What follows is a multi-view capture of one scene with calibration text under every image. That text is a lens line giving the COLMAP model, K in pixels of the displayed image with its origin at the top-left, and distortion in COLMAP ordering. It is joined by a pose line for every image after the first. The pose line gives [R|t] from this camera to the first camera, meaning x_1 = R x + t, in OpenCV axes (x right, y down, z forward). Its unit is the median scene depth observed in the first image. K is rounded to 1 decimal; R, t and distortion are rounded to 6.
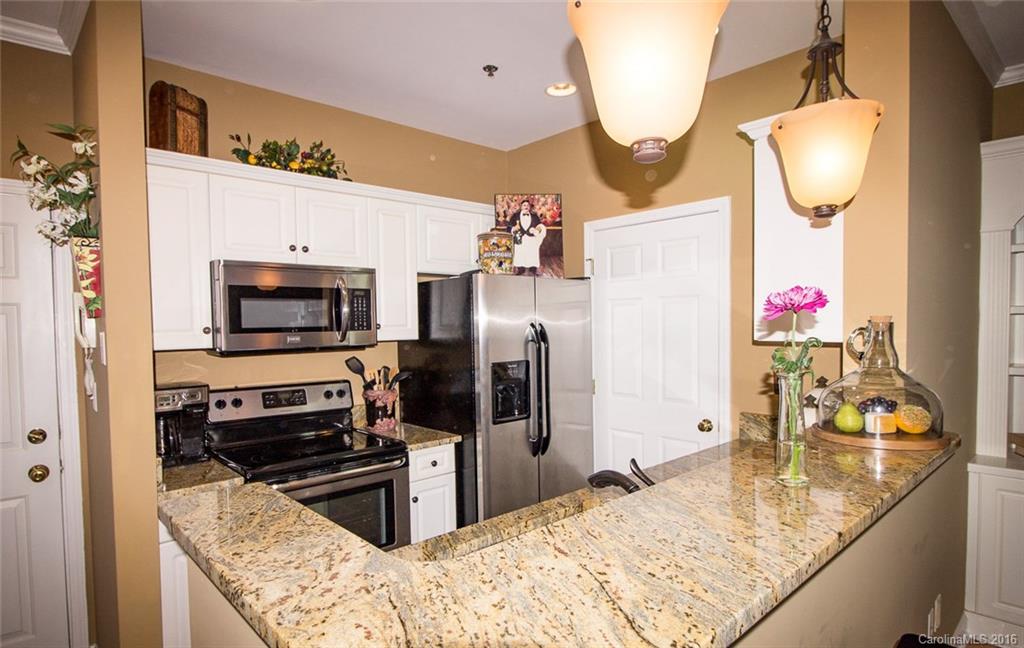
lens RADIAL K [[551.3, 0, 513.0], [0, 551.3, 342.8], [0, 0, 1]] dist [-0.010657, 0.000062]
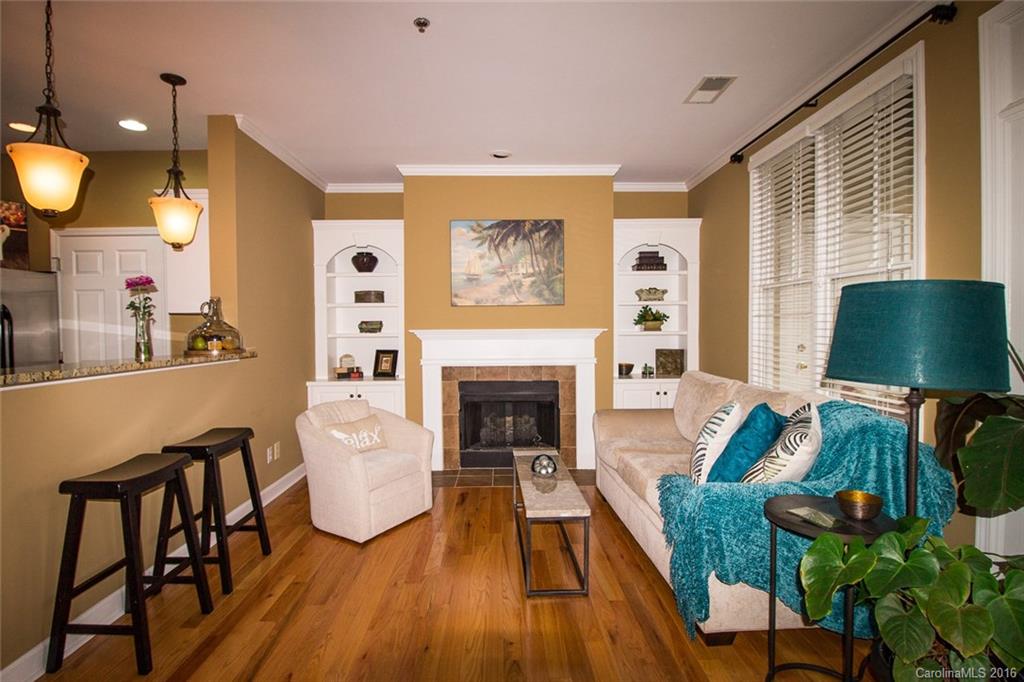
lens RADIAL K [[490.5, 0, 503.6], [0, 490.5, 346.0], [0, 0, 1]] dist [-0.013462, -0.004662]
pose [[0.669092, -0.018743, 0.742943, -0.003889], [0.027687, 0.999617, 0.000283, 0.098144], [-0.742664, 0.020380, 0.669355, -0.629054]]
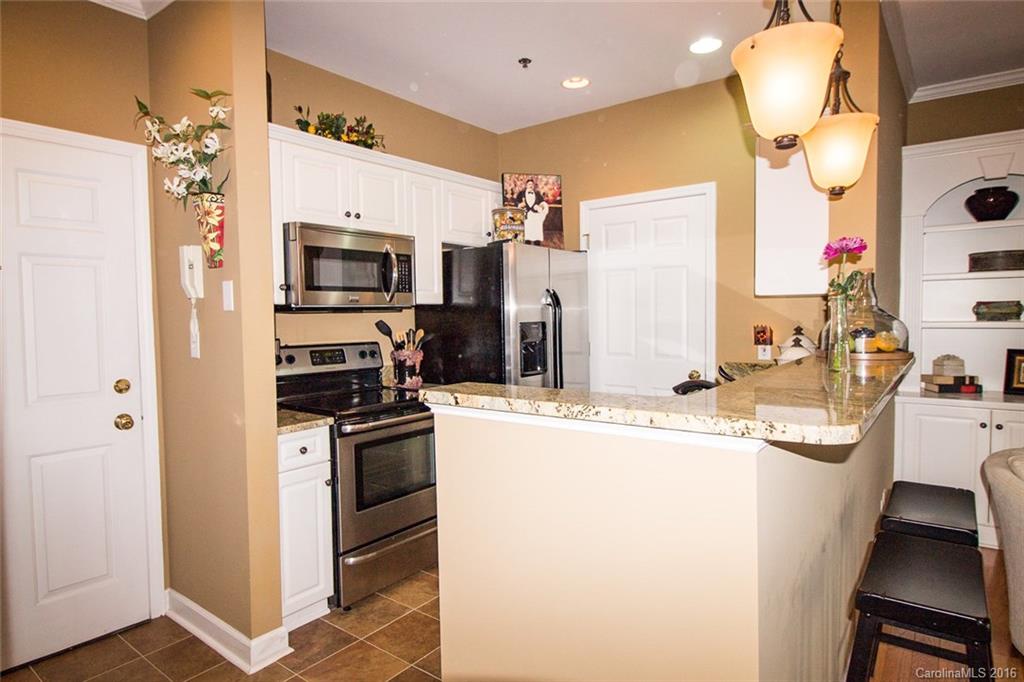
lens RADIAL K [[574.2, 0, 514.6], [0, 574.2, 338.6], [0, 0, 1]] dist [-0.003558, 0.000362]
pose [[0.985032, -0.008803, 0.172145, -0.252865], [0.007658, 0.999944, 0.007310, 0.061185], [-0.172199, -0.005883, 0.985045, -0.156068]]
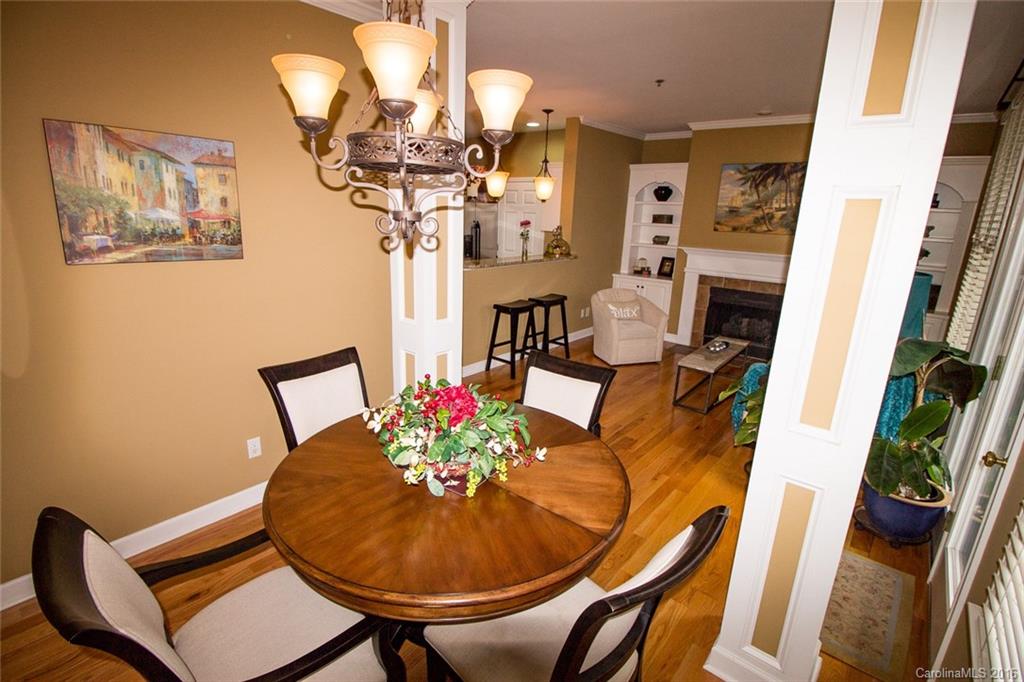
lens RADIAL K [[490.5, 0, 506.8], [0, 490.5, 340.5], [0, 0, 1]] dist [-0.013462, -0.004662]
pose [[0.992845, 0.013974, 0.118592, -0.087359], [-0.040376, 0.973920, 0.223271, -0.007552], [-0.112379, -0.226461, 0.967515, -1.526316]]
